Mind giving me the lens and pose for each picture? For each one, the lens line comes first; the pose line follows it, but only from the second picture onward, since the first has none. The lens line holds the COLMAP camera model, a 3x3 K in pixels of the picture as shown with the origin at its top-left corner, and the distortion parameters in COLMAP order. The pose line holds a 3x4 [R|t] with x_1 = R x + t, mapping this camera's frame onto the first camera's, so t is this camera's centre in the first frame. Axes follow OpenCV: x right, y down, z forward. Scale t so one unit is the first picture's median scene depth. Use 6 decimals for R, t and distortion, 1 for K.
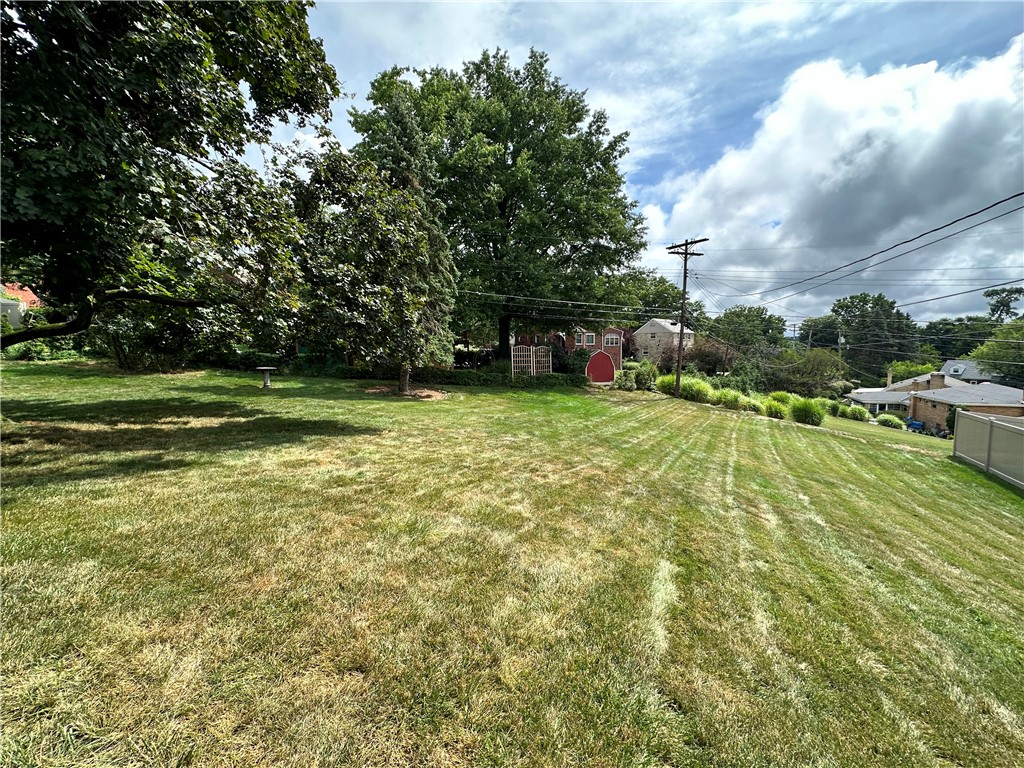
lens RADIAL K [[417.4, 0, 512.0], [0, 417.4, 384.0], [0, 0, 1]] dist [-0.000812, -0.000333]
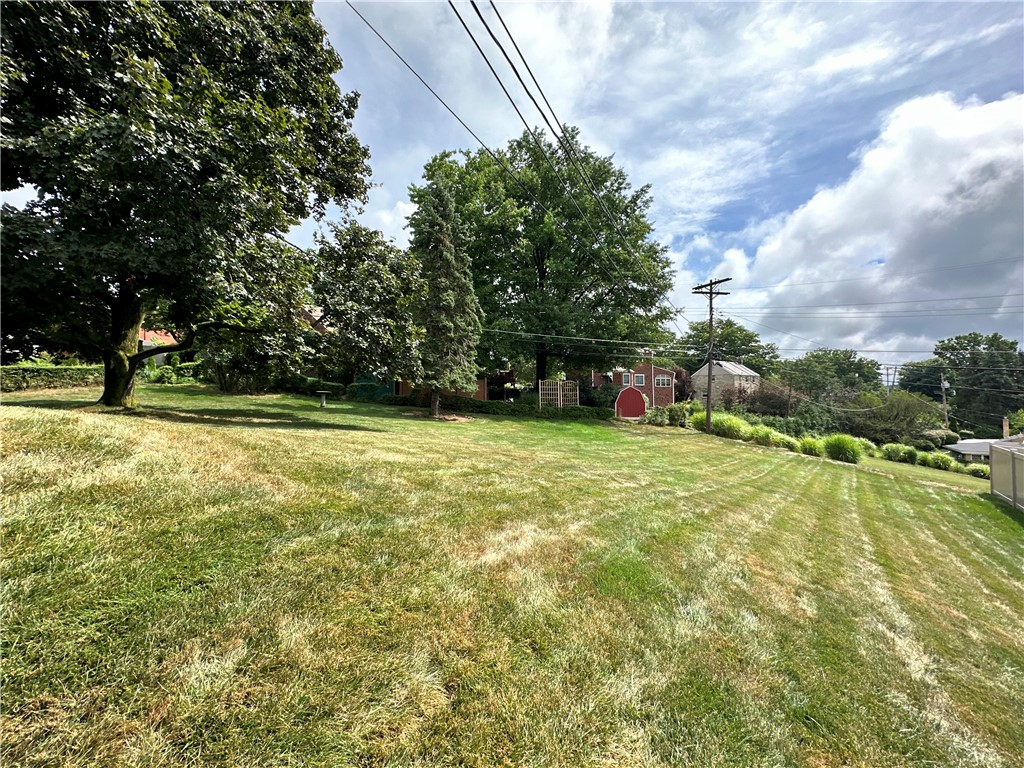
lens RADIAL K [[417.4, 0, 512.0], [0, 417.4, 384.0], [0, 0, 1]] dist [-0.000812, -0.000333]
pose [[0.985297, 0.006024, -0.170744, 0.110664], [-0.024908, 0.993766, -0.108672, 0.038185], [0.169024, 0.111327, 0.979304, -0.076915]]
